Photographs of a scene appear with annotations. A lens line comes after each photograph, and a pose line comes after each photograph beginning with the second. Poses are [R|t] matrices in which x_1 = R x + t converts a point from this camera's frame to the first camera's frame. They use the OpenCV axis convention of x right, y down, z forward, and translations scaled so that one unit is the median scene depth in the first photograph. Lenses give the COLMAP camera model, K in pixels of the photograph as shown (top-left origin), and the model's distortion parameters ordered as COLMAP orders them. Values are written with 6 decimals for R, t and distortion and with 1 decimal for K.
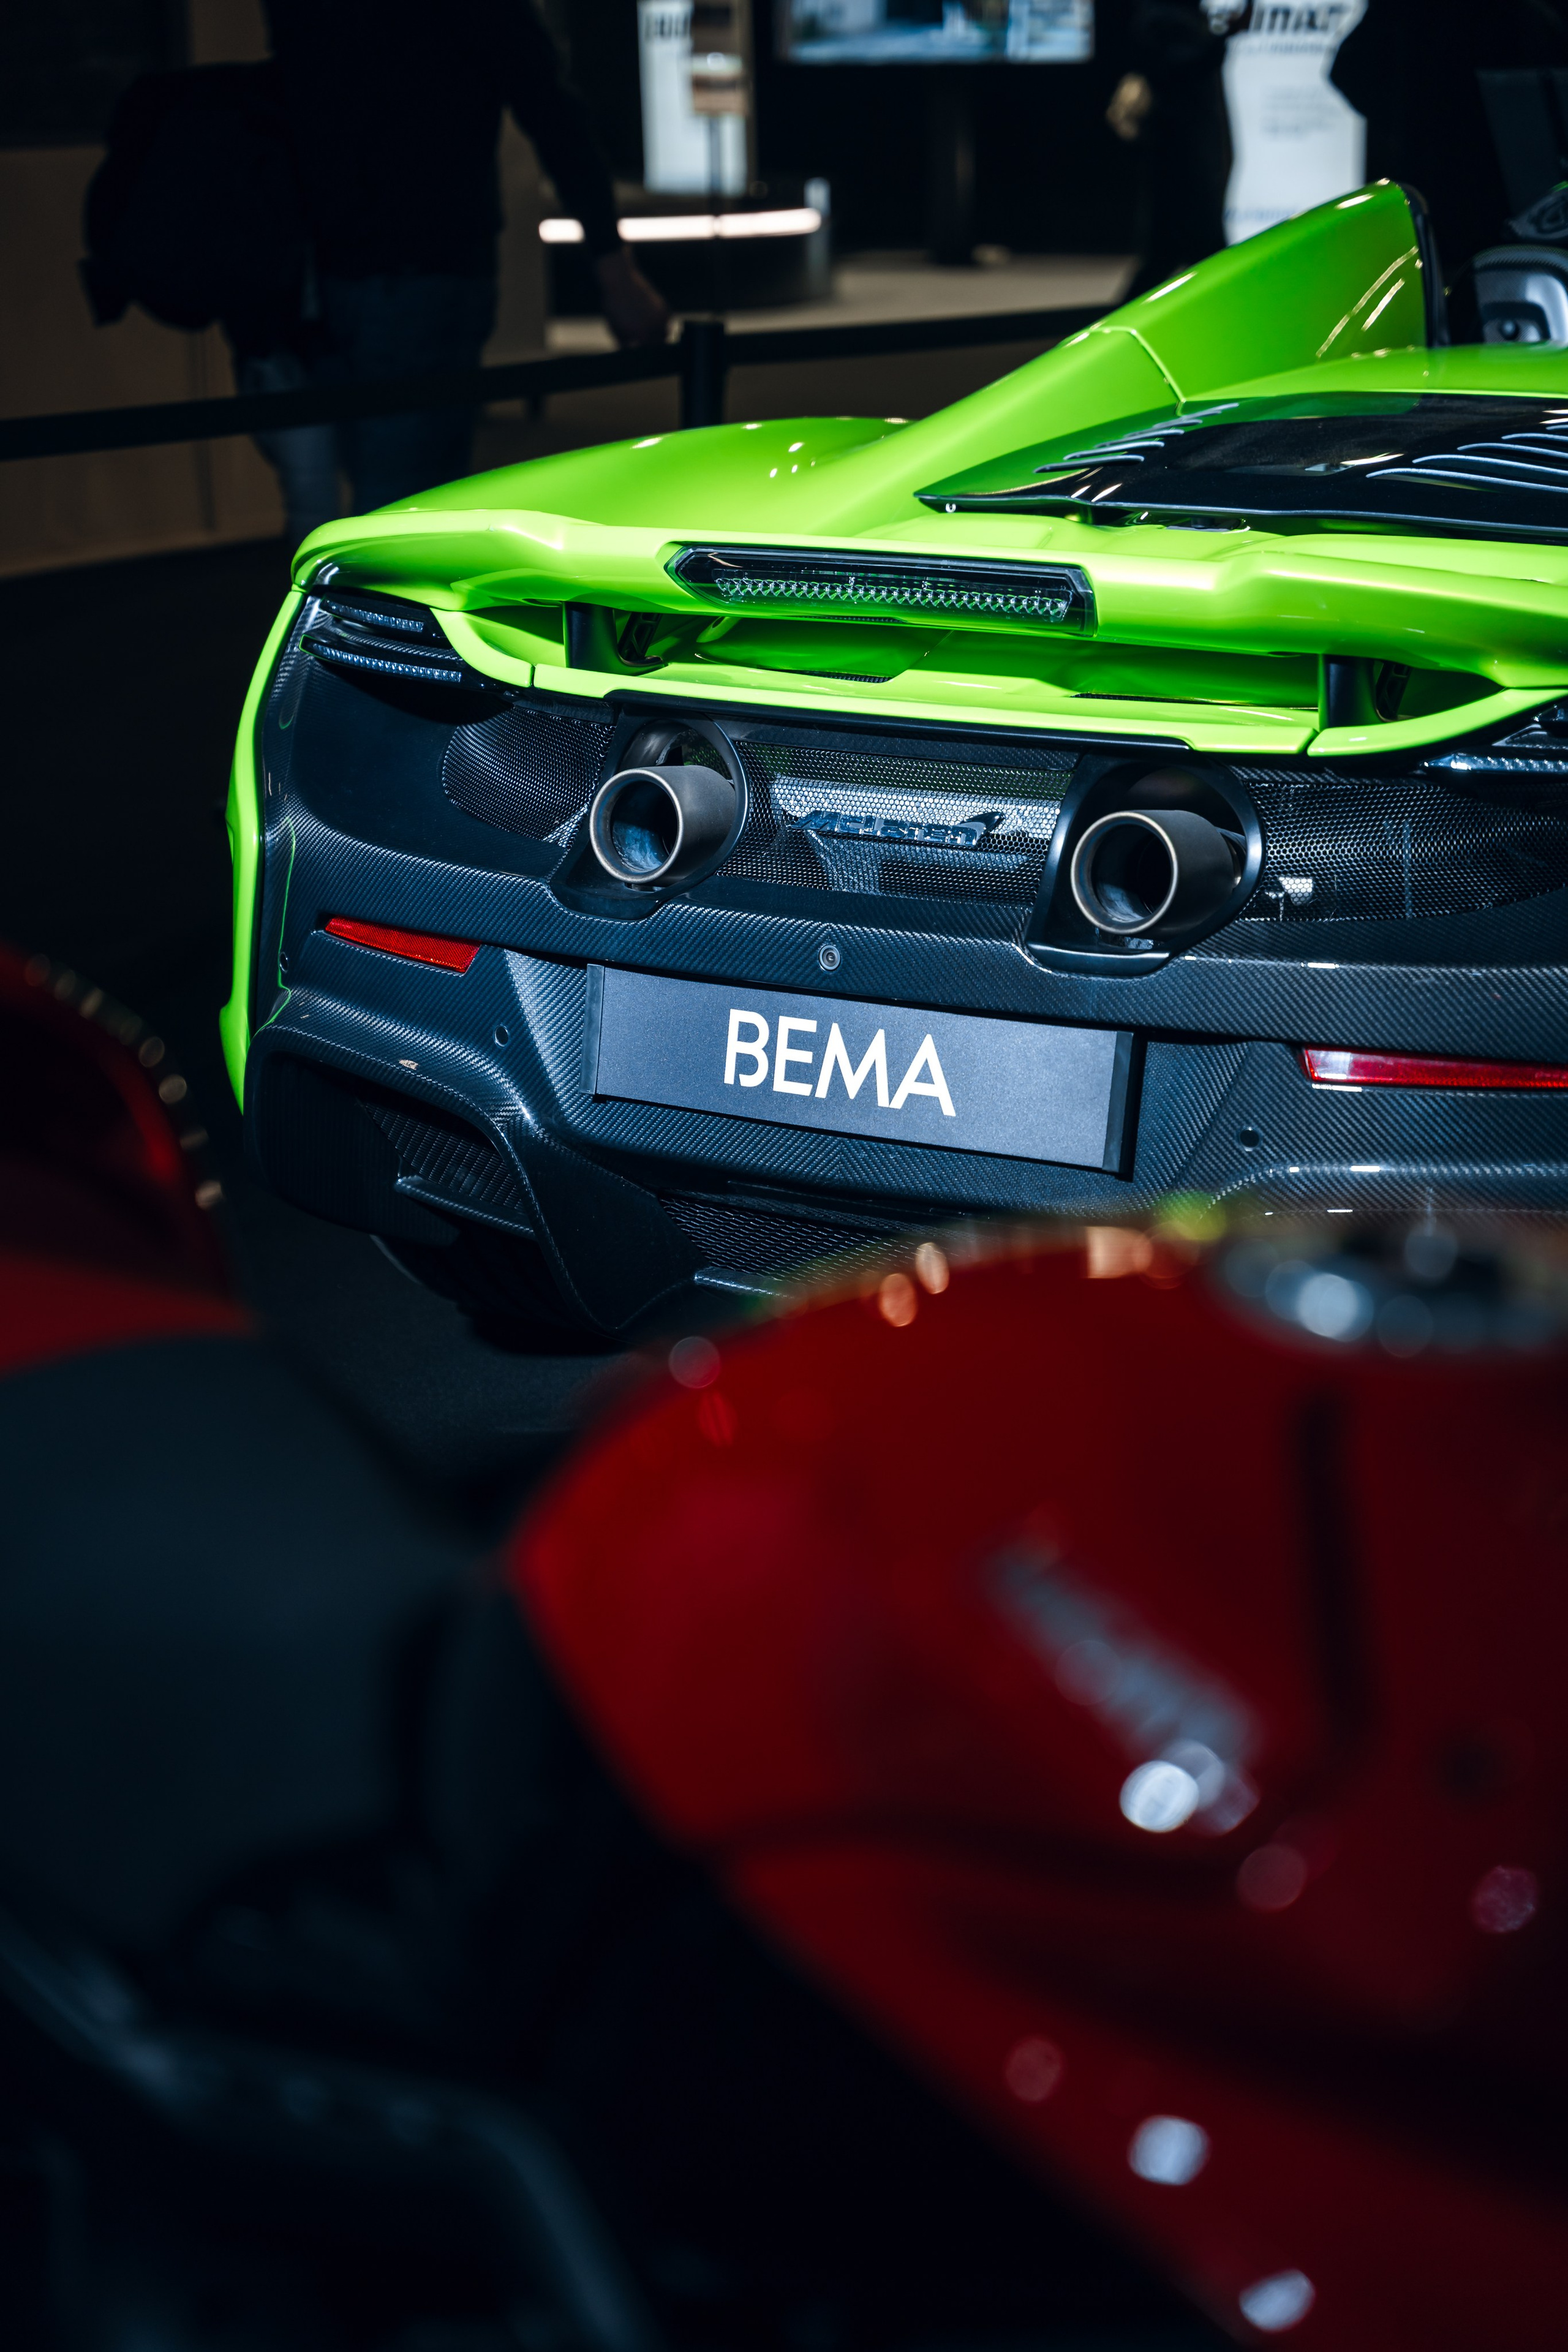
lens RADIAL K [[4554.4, 0, 768.7], [0, 4554.4, 1176.8], [0, 0, 1]] dist [0.041334, 0.000000]
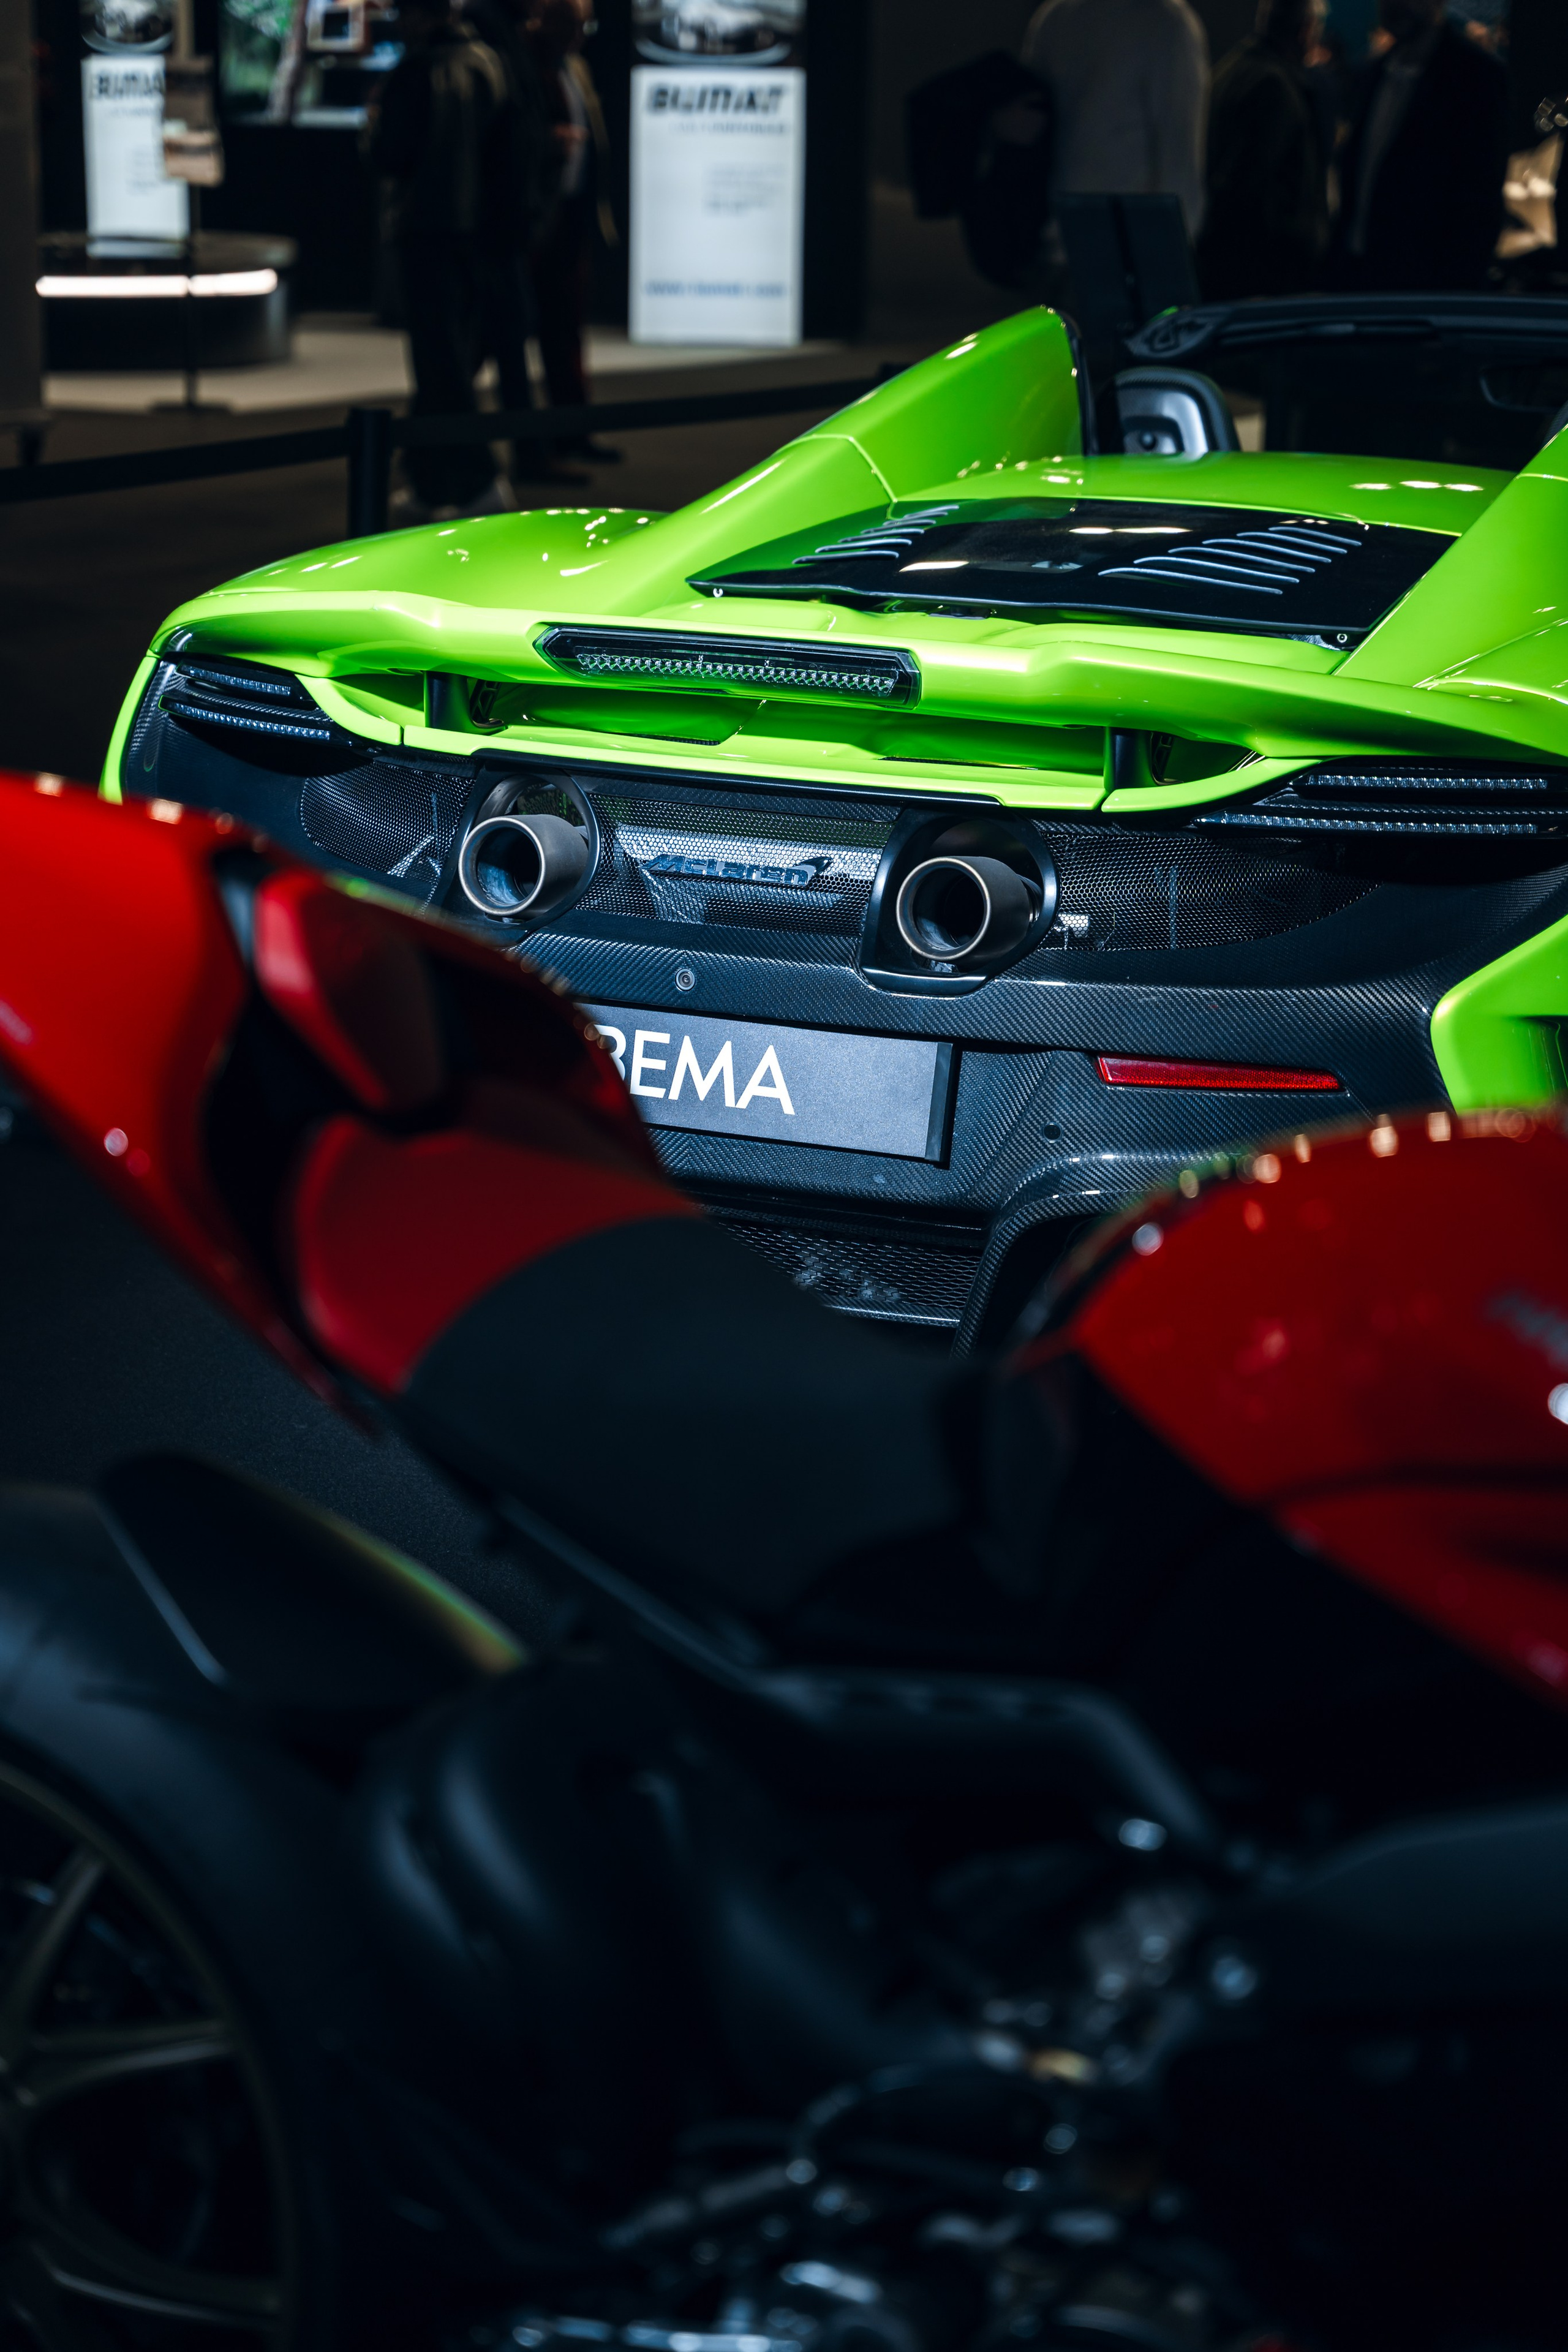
lens RADIAL K [[4554.4, 0, 797.2], [0, 4554.4, 1176.8], [0, 0, 1]] dist [0.041334, 0.000000]
pose [[0.990459, 0.000055, 0.137807, -0.115755], [0.001622, 0.999926, -0.012057, 0.016261], [-0.137798, 0.012165, 0.990386, -0.158271]]
